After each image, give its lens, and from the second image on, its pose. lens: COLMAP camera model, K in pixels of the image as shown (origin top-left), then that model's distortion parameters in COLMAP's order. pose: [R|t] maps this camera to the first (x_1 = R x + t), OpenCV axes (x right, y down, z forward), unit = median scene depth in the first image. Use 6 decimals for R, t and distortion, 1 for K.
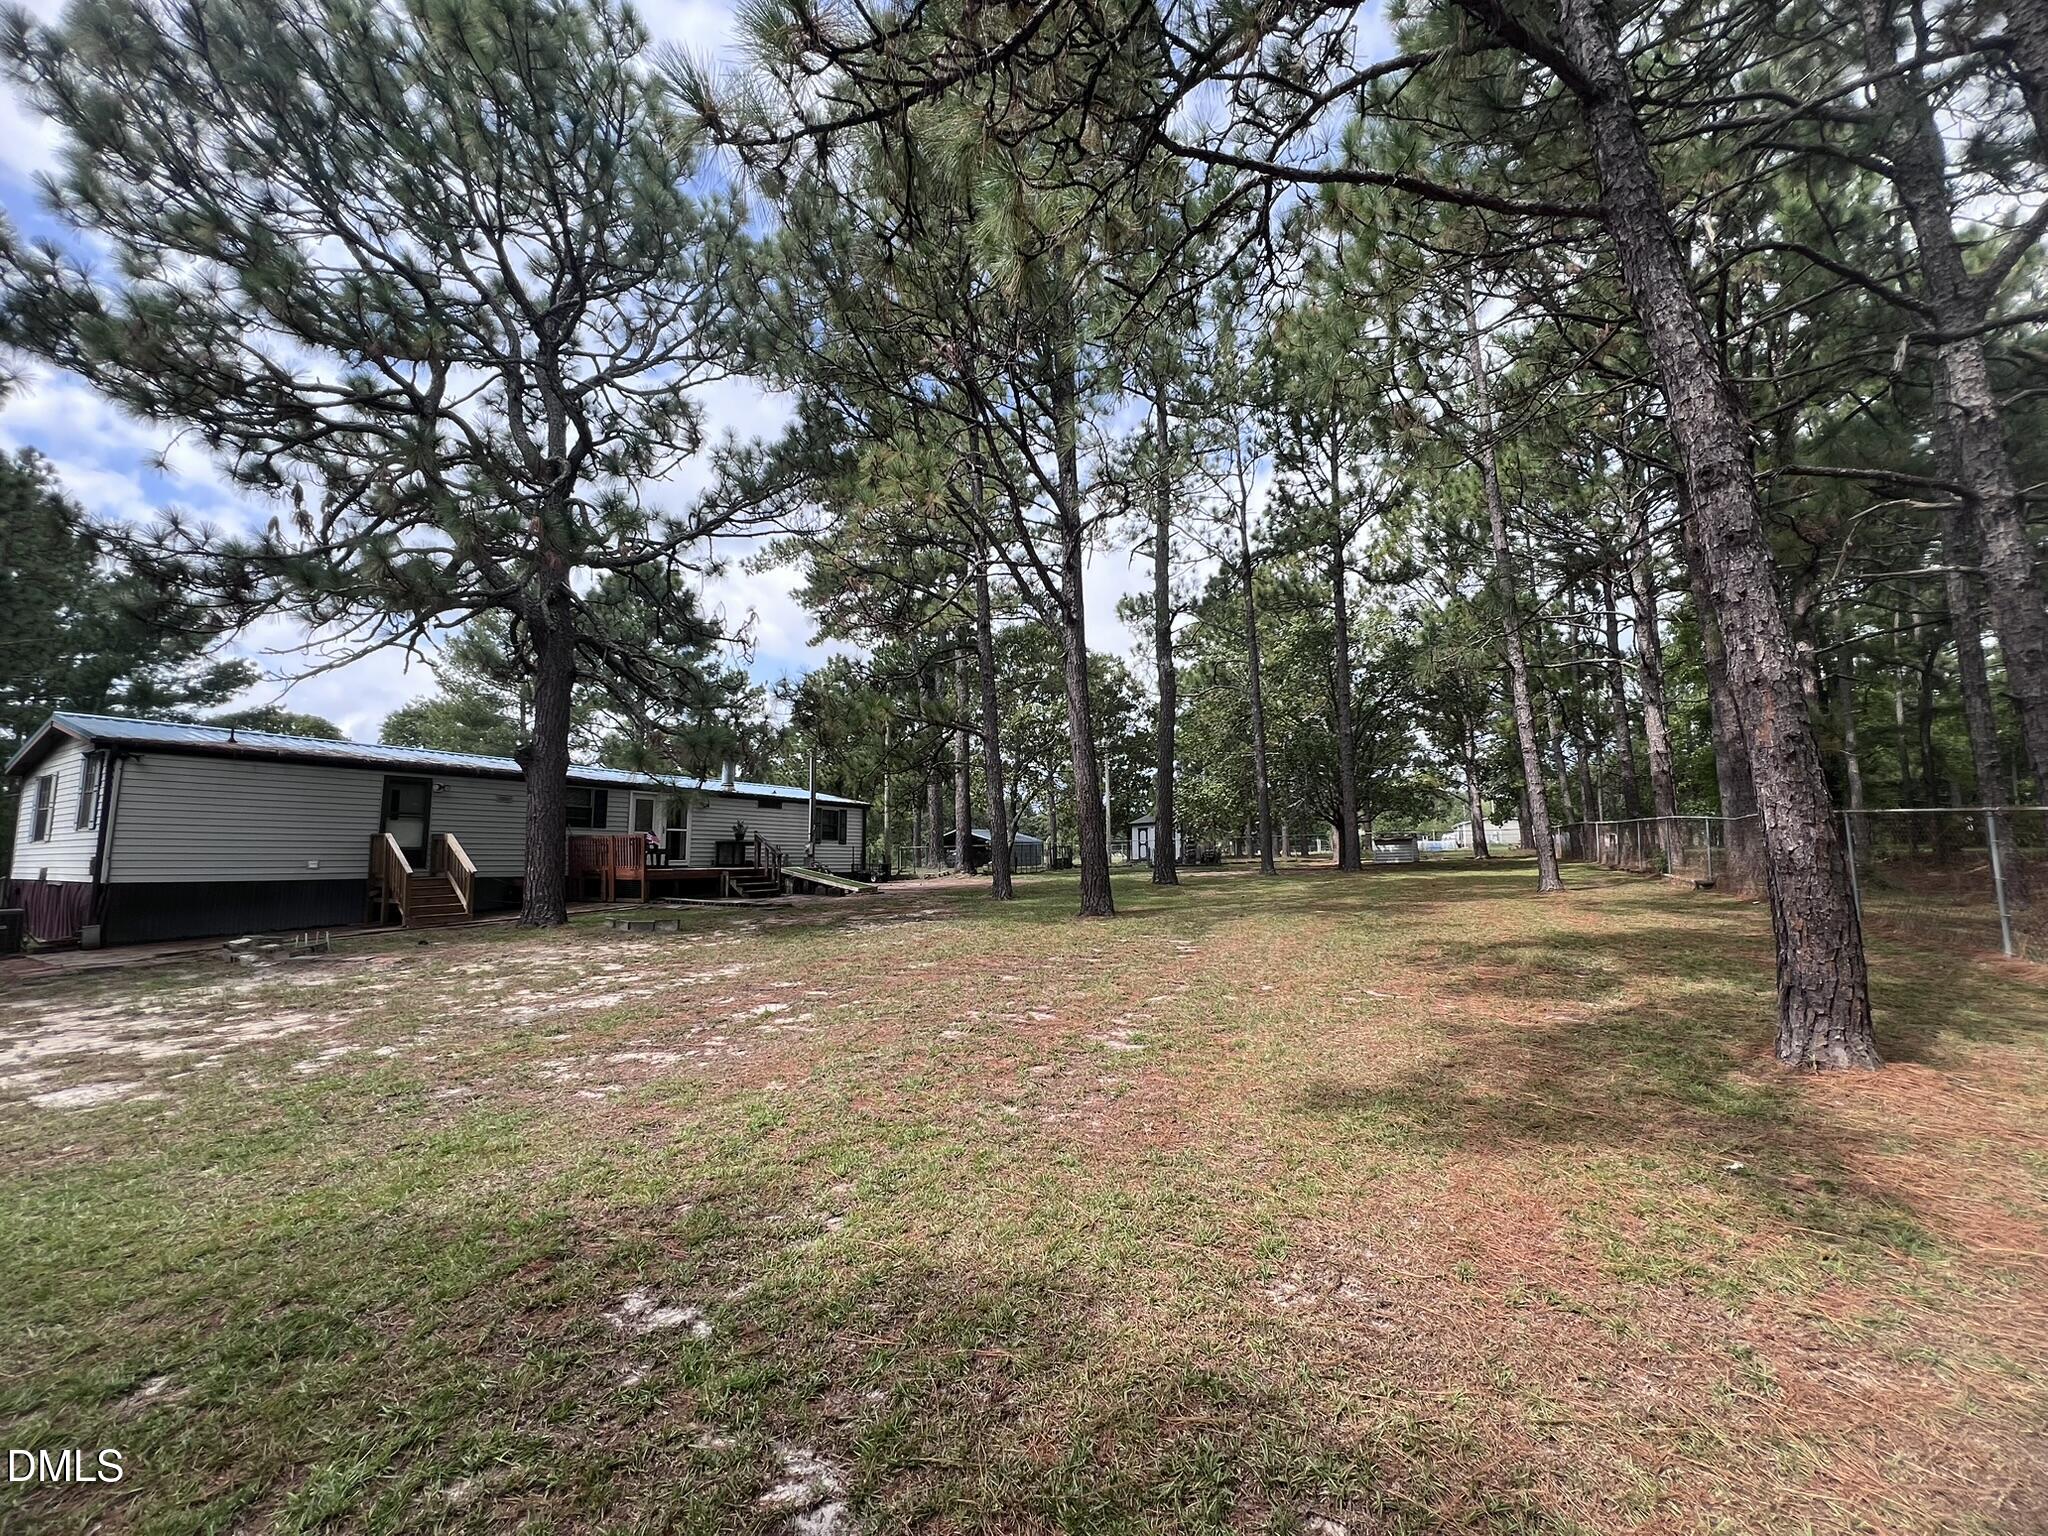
lens RADIAL K [[824.2, 0, 1029.6], [0, 824.2, 771.2], [0, 0, 1]] dist [-0.001987, 0.001682]
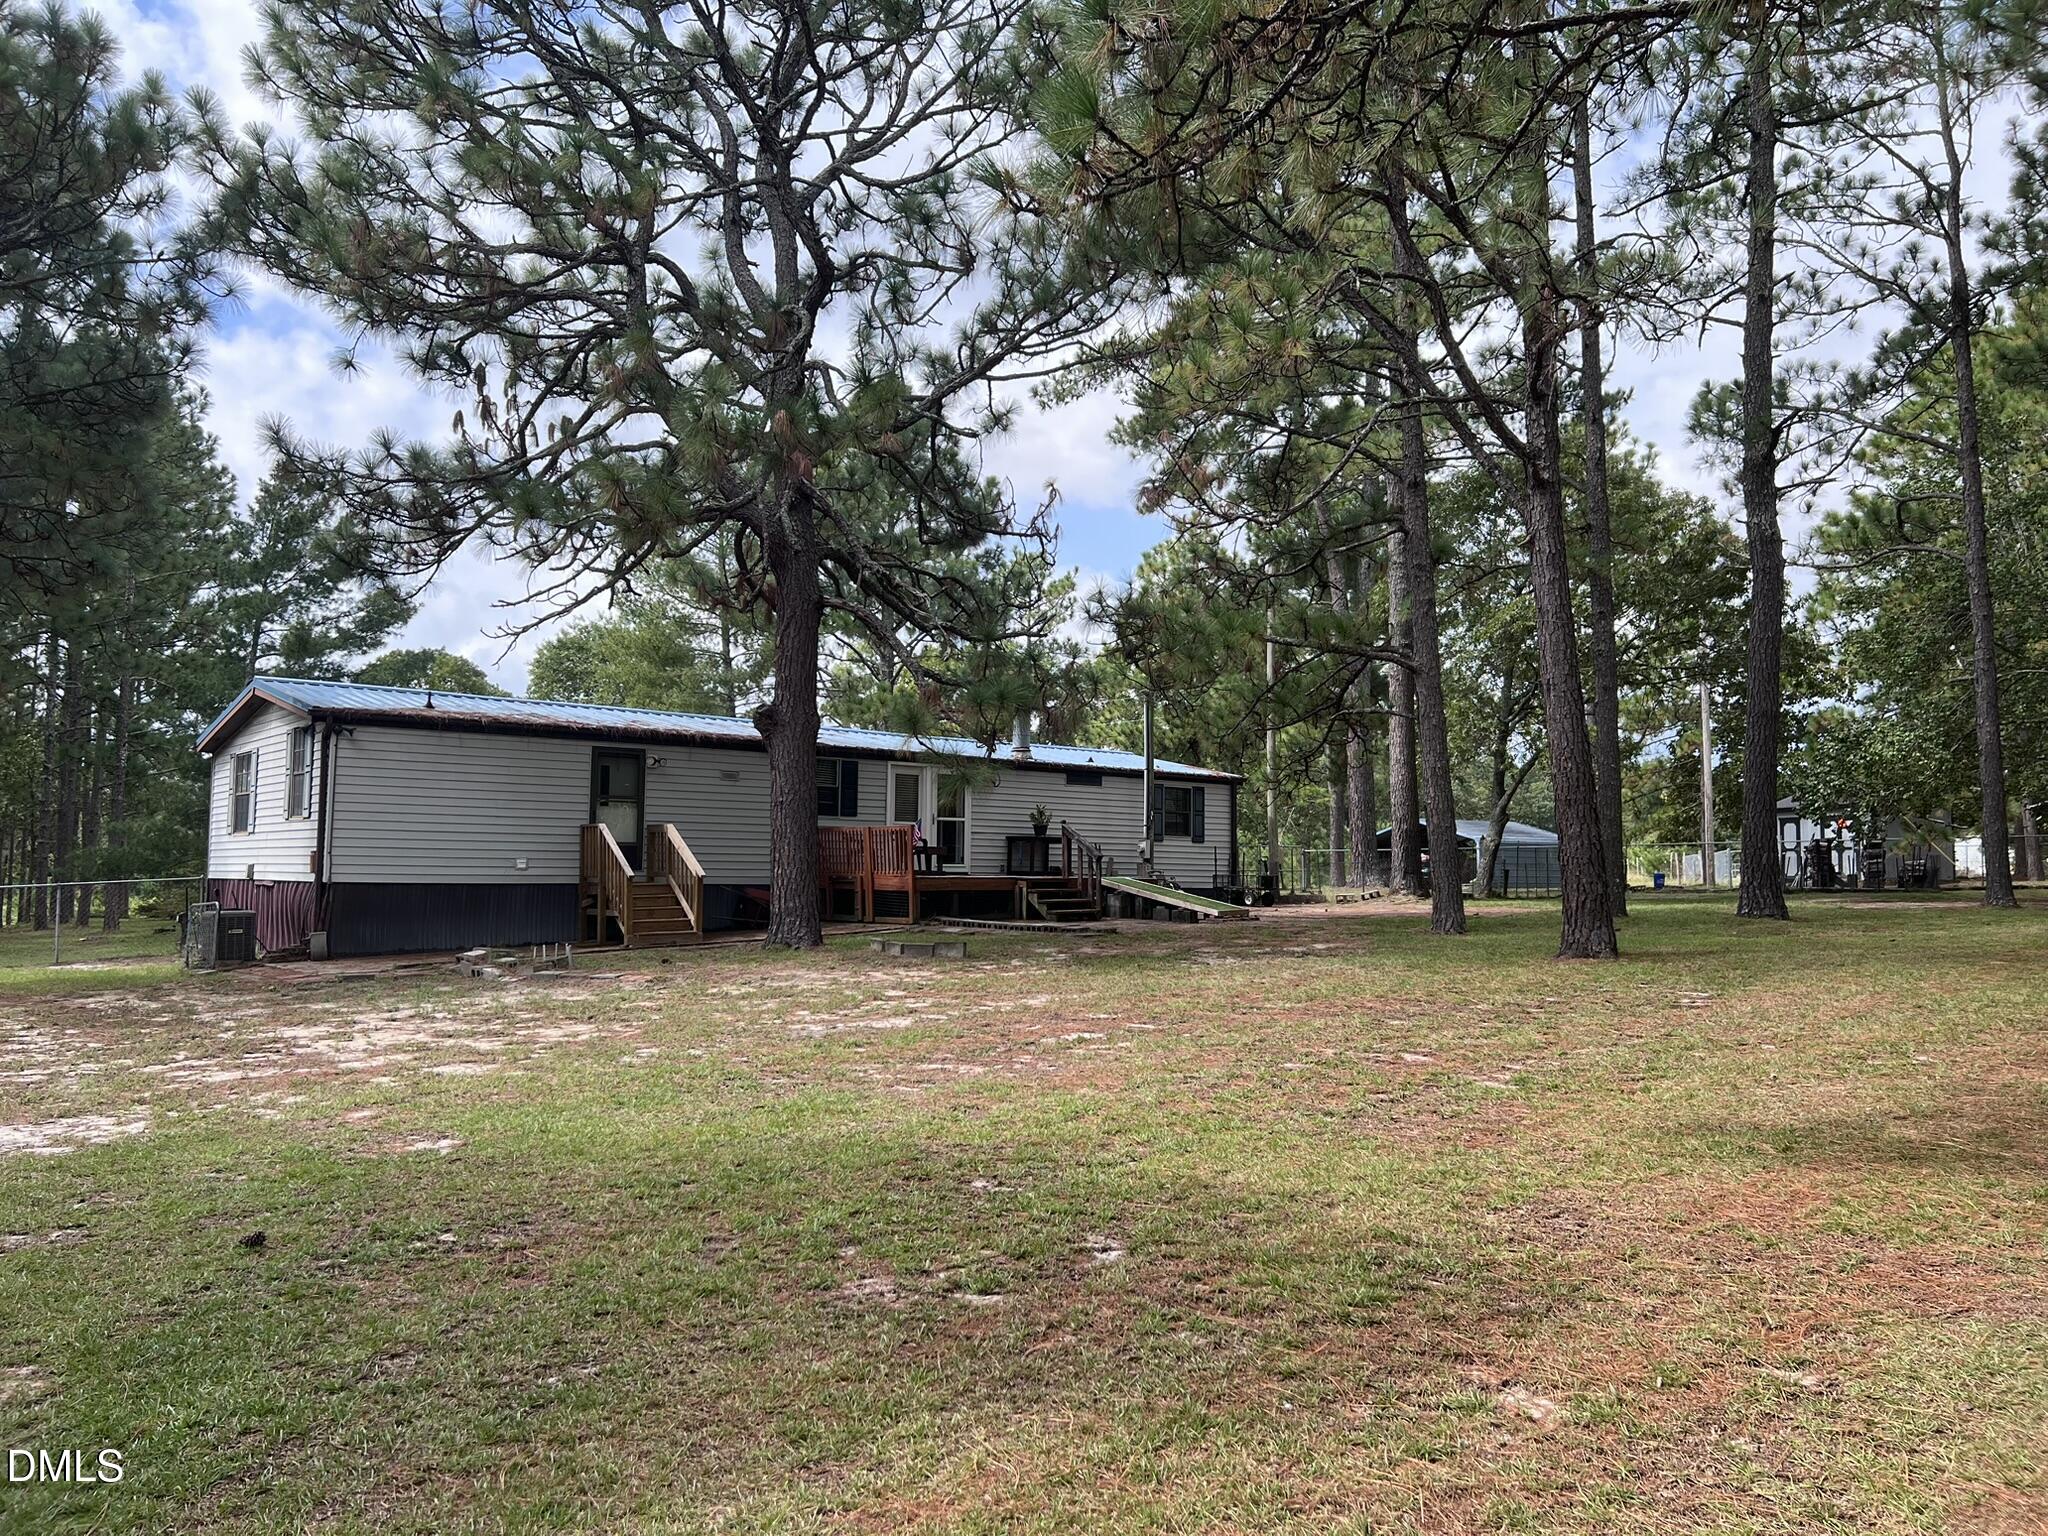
lens RADIAL K [[1553.1, 0, 1033.9], [0, 1553.1, 757.6], [0, 0, 1]] dist [0.051770, -0.003444]
pose [[0.942743, -0.012136, -0.333299, 0.064140], [0.022268, 0.999398, 0.026595, -0.012441], [0.332776, -0.032495, 0.942446, -0.189626]]
